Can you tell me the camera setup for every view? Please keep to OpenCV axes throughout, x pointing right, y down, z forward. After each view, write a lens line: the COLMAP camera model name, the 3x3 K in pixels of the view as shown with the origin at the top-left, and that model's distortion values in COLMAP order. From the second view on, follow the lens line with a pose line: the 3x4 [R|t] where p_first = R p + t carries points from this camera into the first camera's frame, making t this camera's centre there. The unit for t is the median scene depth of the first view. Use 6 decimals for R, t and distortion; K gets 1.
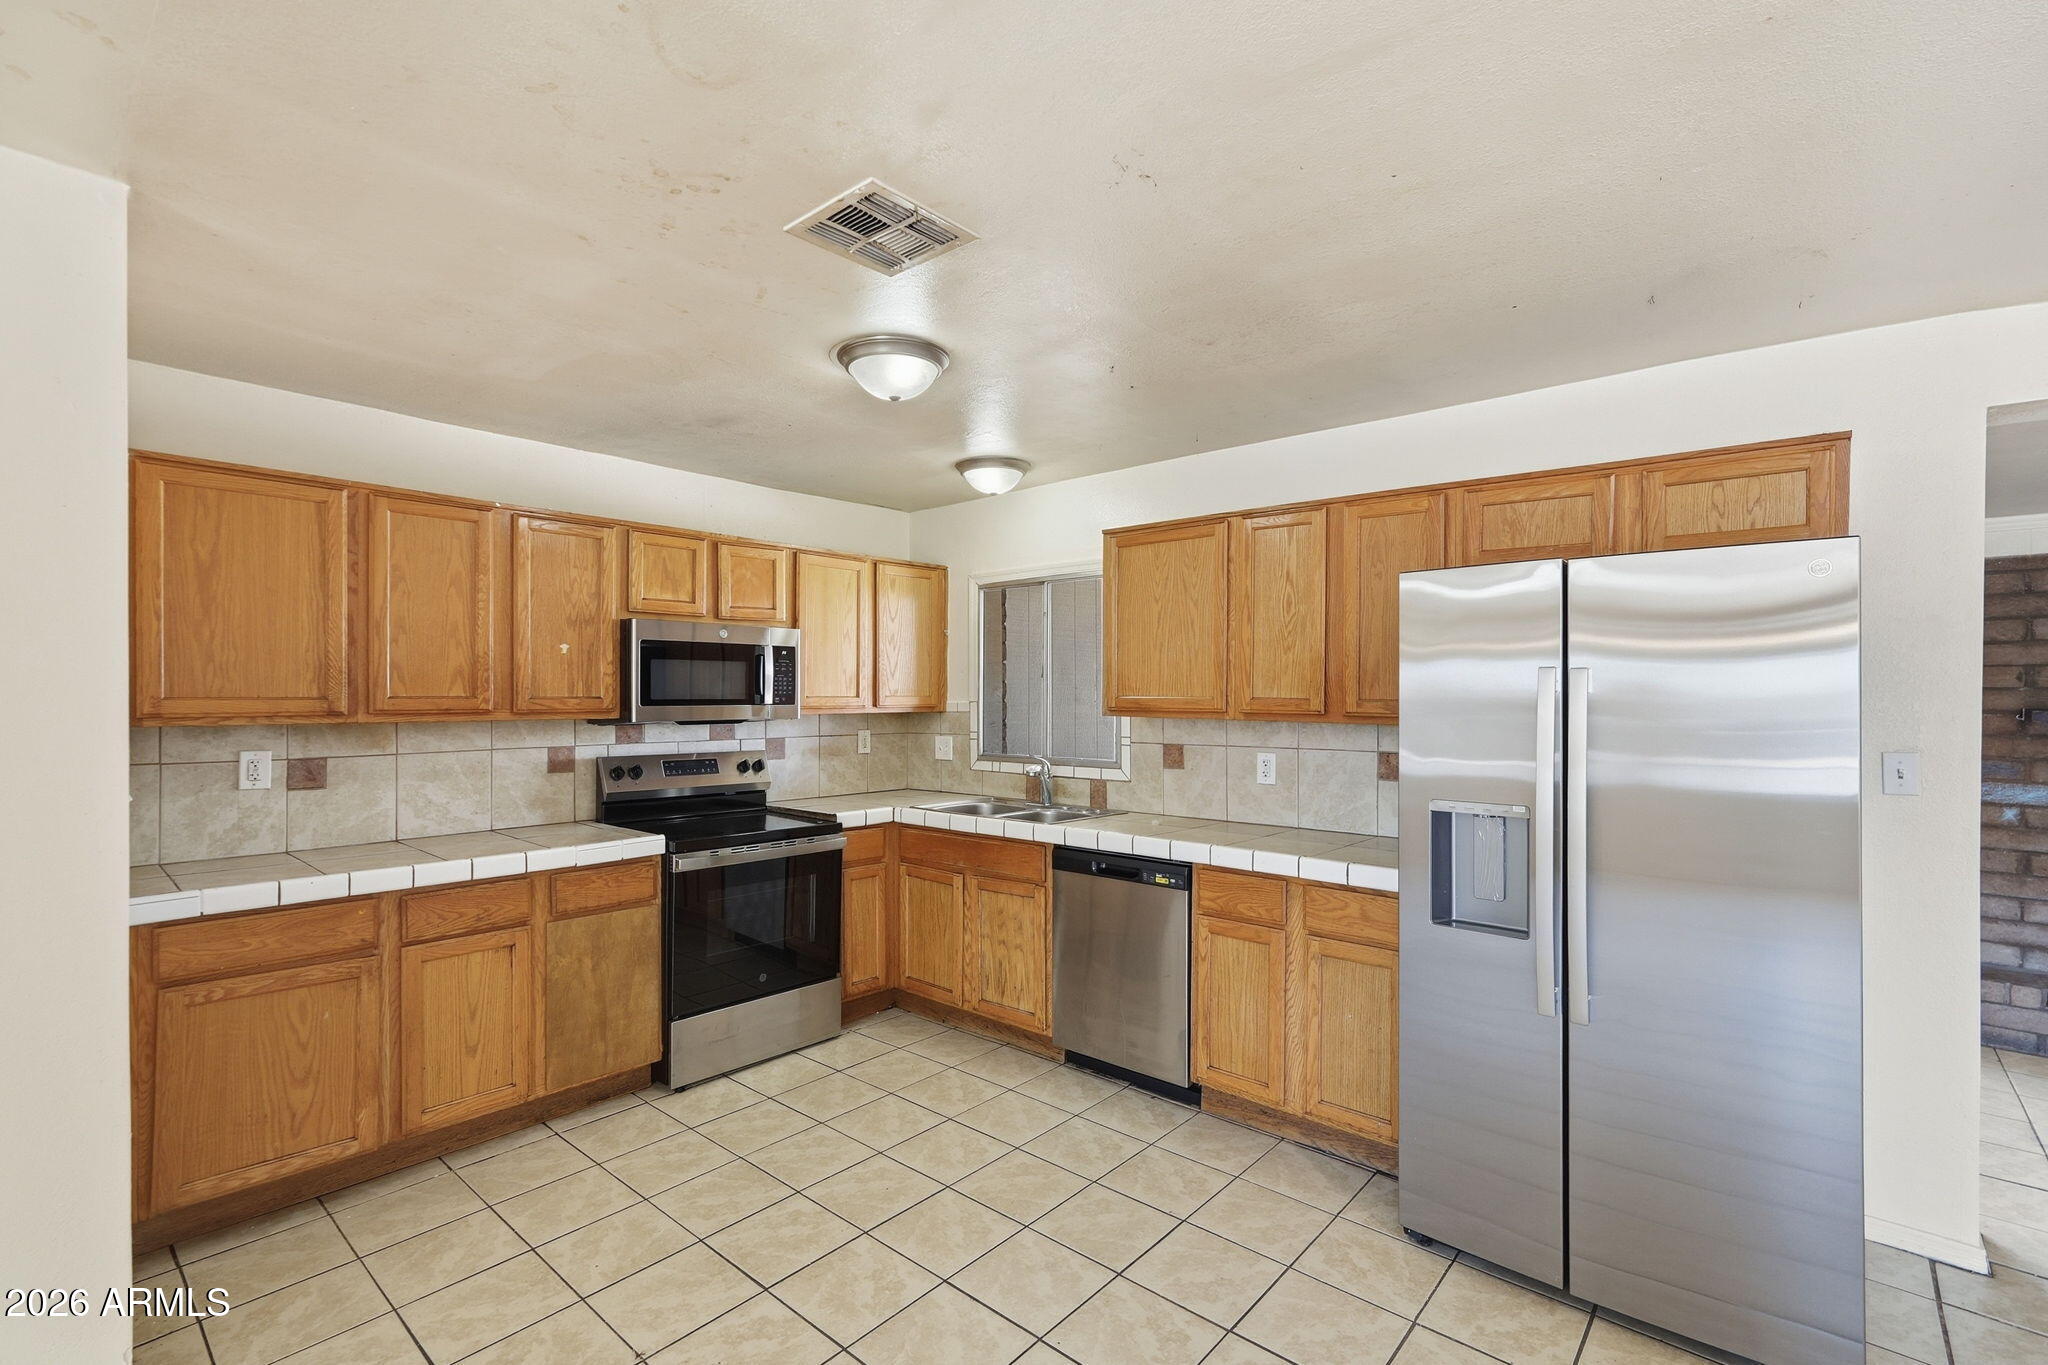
lens RADIAL K [[913.2, 0, 1037.3], [0, 913.2, 698.3], [0, 0, 1]] dist [-0.009927, 0.008217]
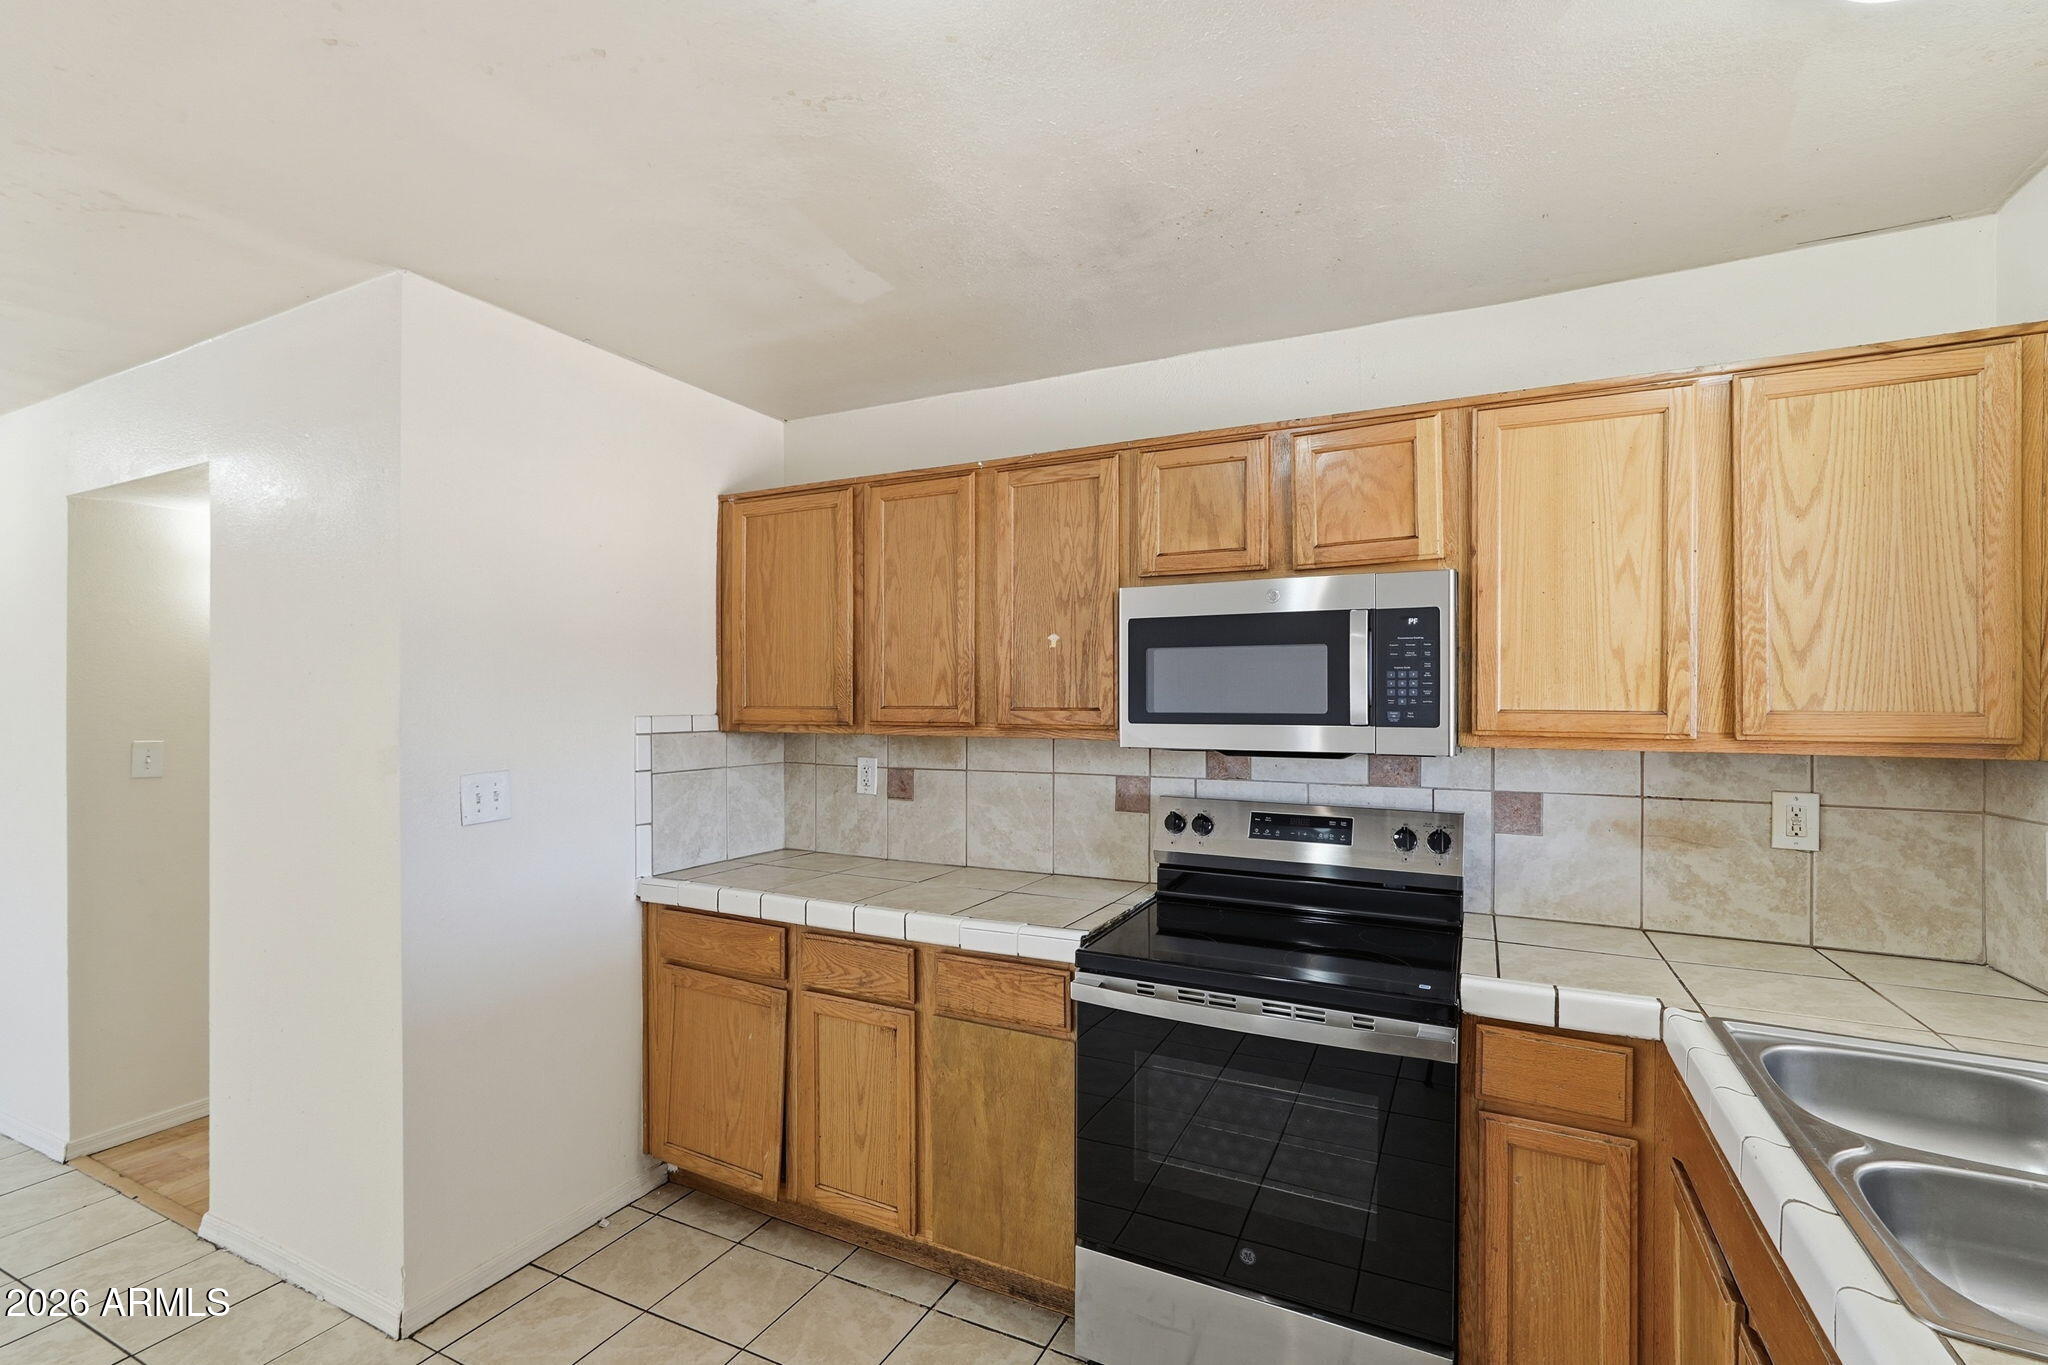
lens RADIAL K [[913.2, 0, 1029.4], [0, 913.2, 702.9], [0, 0, 1]] dist [-0.009927, 0.008217]
pose [[0.250100, 0.003780, -0.968213, 0.173595], [-0.004770, 0.999985, 0.002672, -0.007350], [0.968208, 0.003950, 0.250115, 0.793914]]
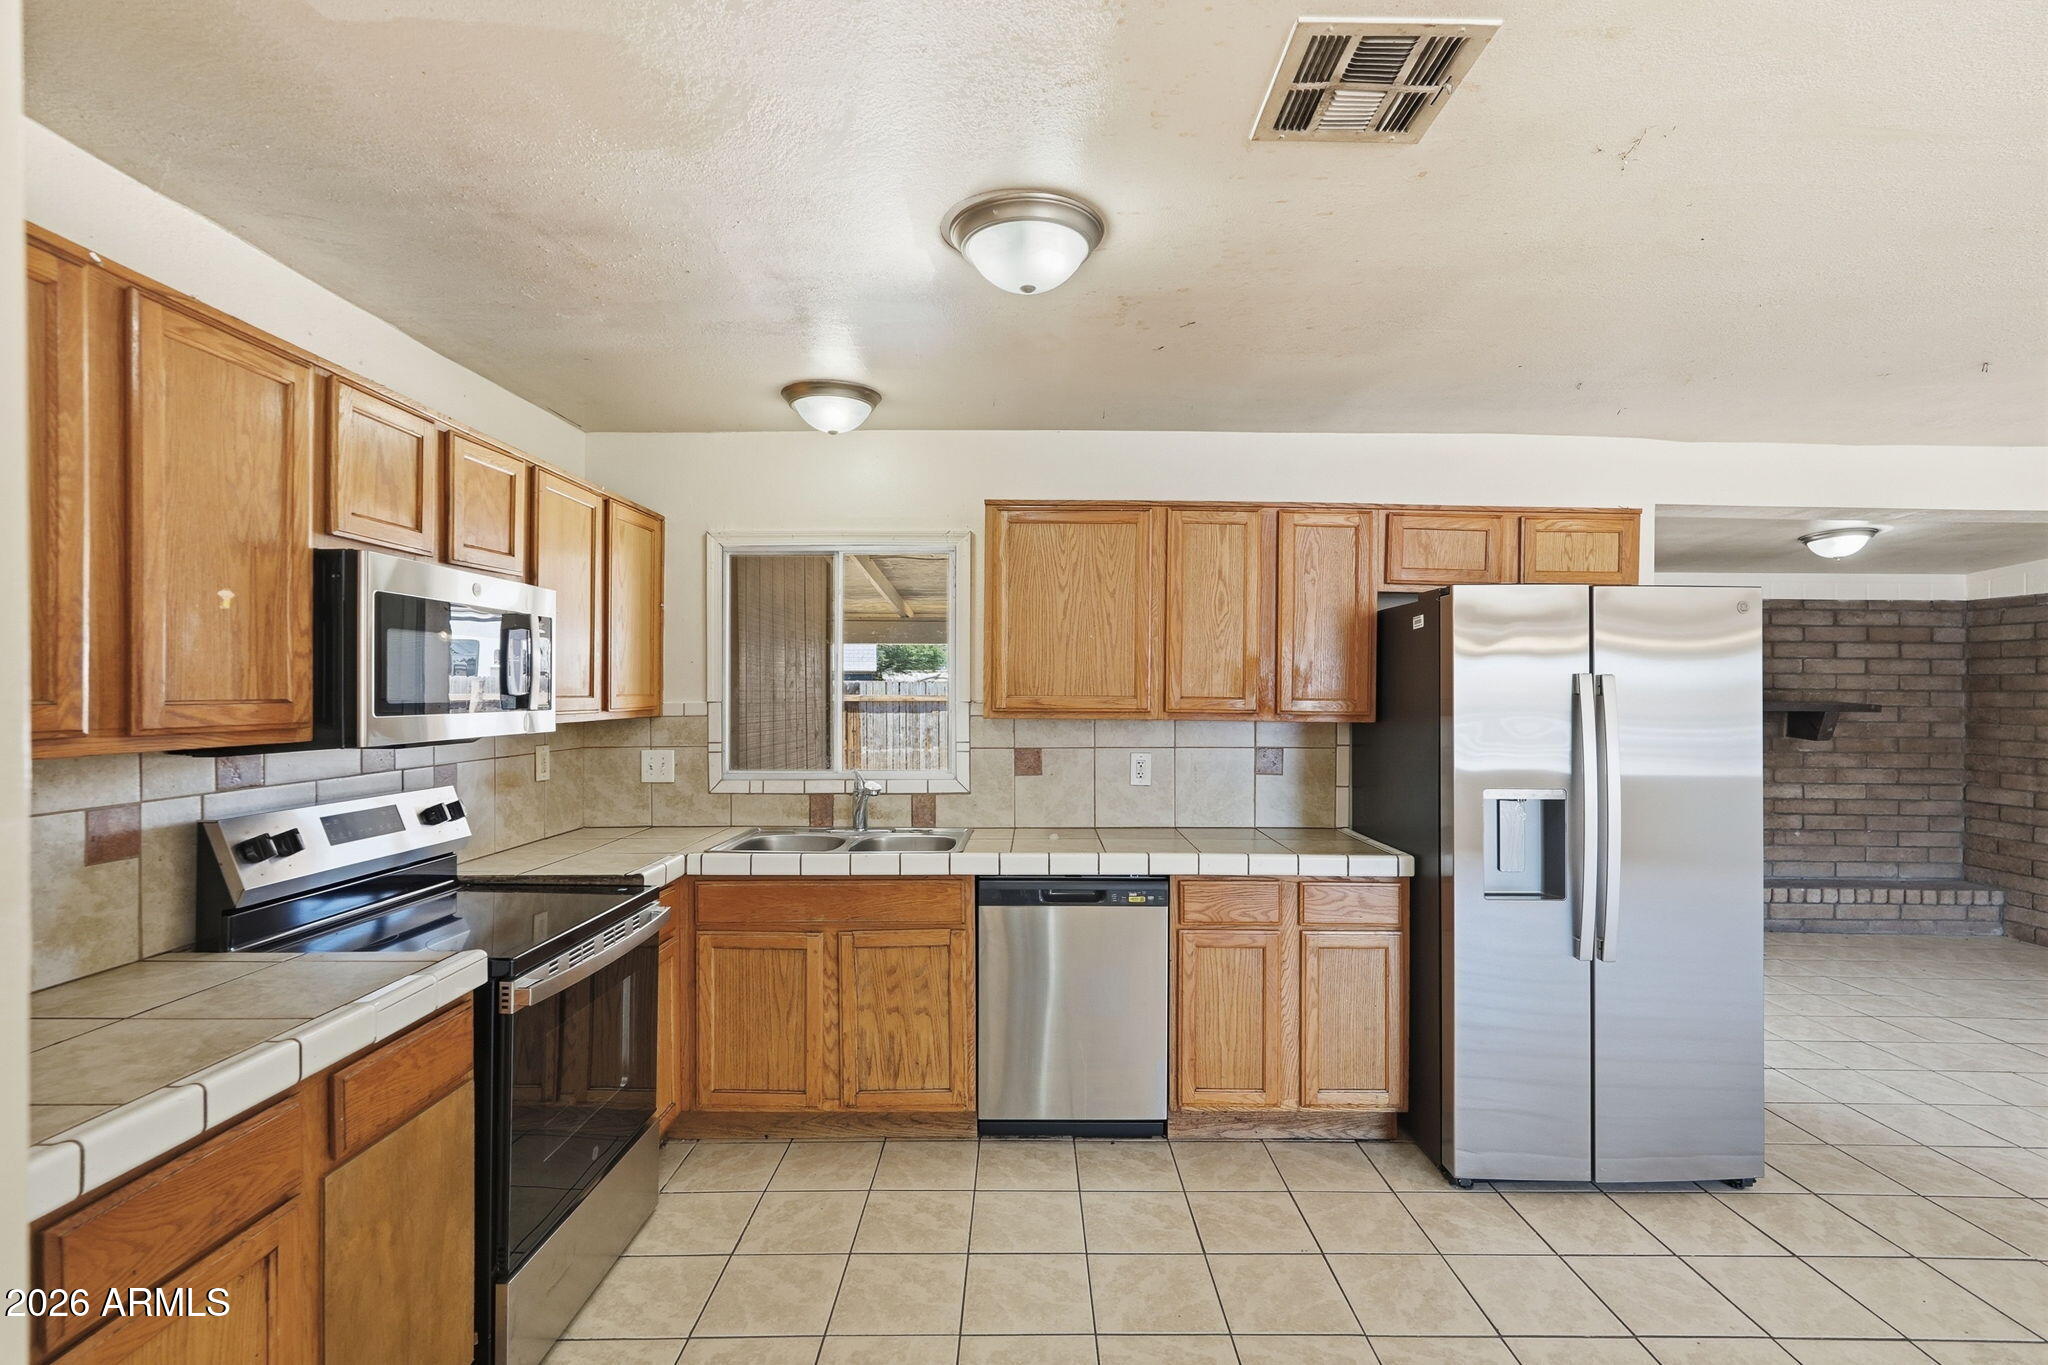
lens RADIAL K [[913.2, 0, 1023.8], [0, 913.2, 694.9], [0, 0, 1]] dist [-0.009927, 0.008217]
pose [[0.761287, -0.002149, 0.648411, -0.505192], [0.001869, 0.999998, 0.001120, -0.003883], [-0.648412, 0.000359, 0.761290, 0.362292]]
